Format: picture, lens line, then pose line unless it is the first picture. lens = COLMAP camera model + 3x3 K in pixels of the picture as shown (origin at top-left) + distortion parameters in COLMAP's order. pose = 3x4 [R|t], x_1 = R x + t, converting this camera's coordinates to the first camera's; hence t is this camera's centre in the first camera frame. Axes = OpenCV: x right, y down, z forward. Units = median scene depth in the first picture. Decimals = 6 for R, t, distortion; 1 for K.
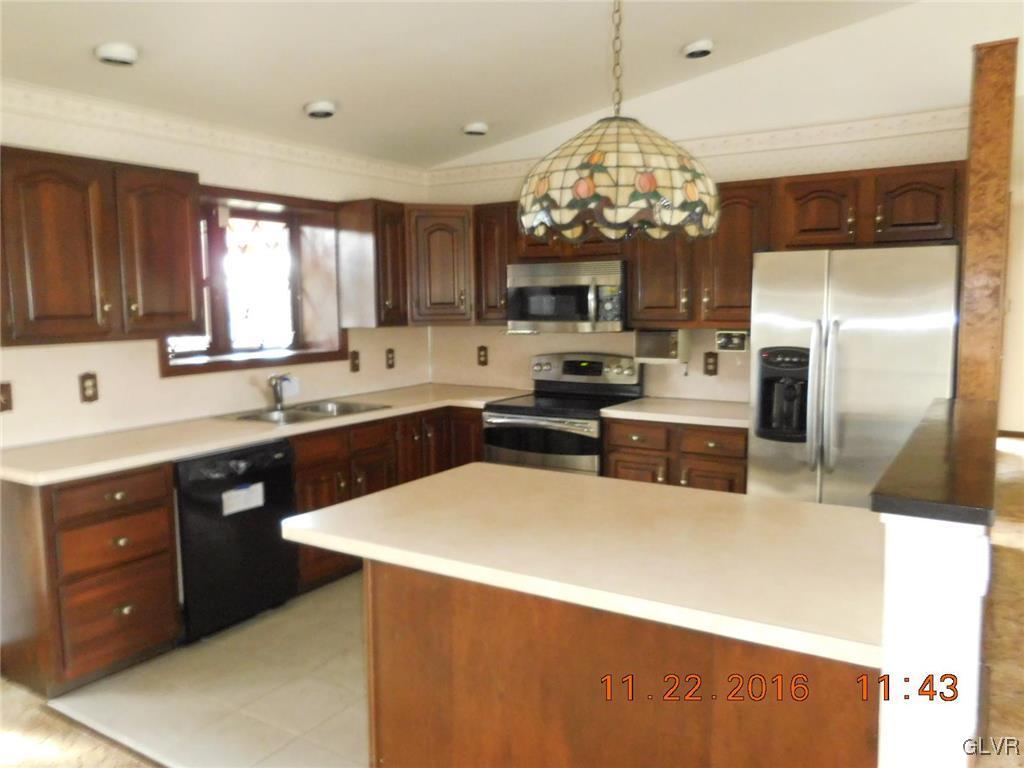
lens RADIAL K [[789.2, 0, 510.8], [0, 789.2, 390.2], [0, 0, 1]] dist [-0.015201, -0.003500]
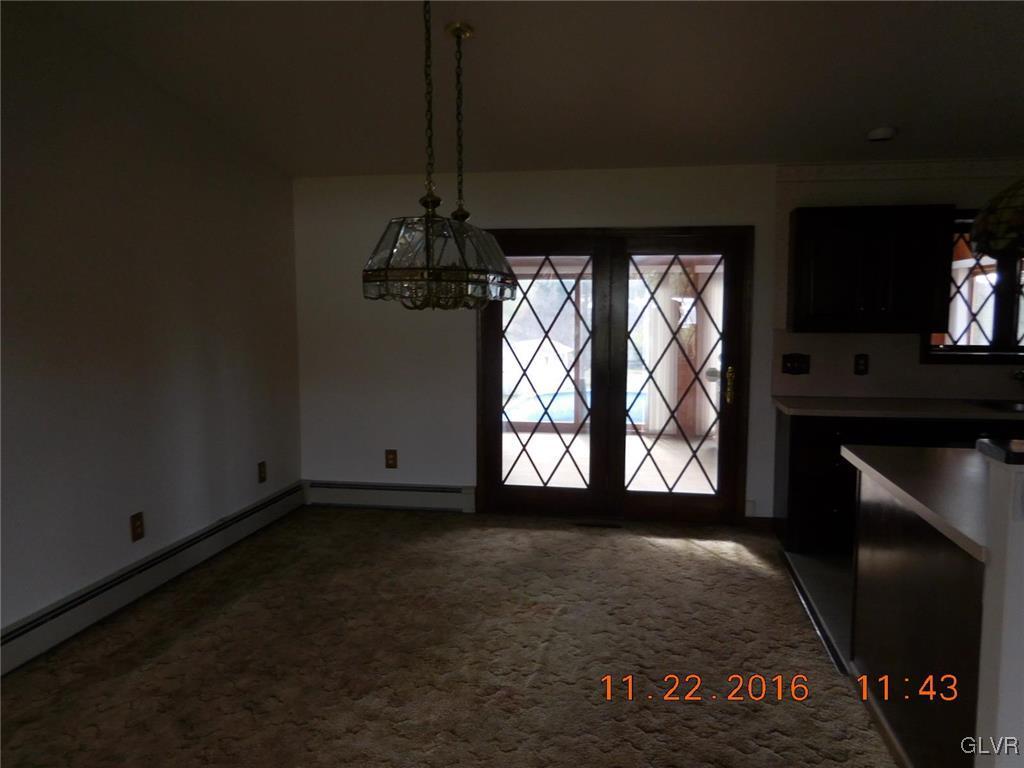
lens RADIAL K [[789.2, 0, 511.4], [0, 789.2, 383.8], [0, 0, 1]] dist [-0.015201, -0.003500]
pose [[0.381775, 0.088336, -0.920024, 0.606199], [-0.093302, 0.994021, 0.056724, 0.011377], [0.919534, 0.064184, 0.387734, -0.161882]]
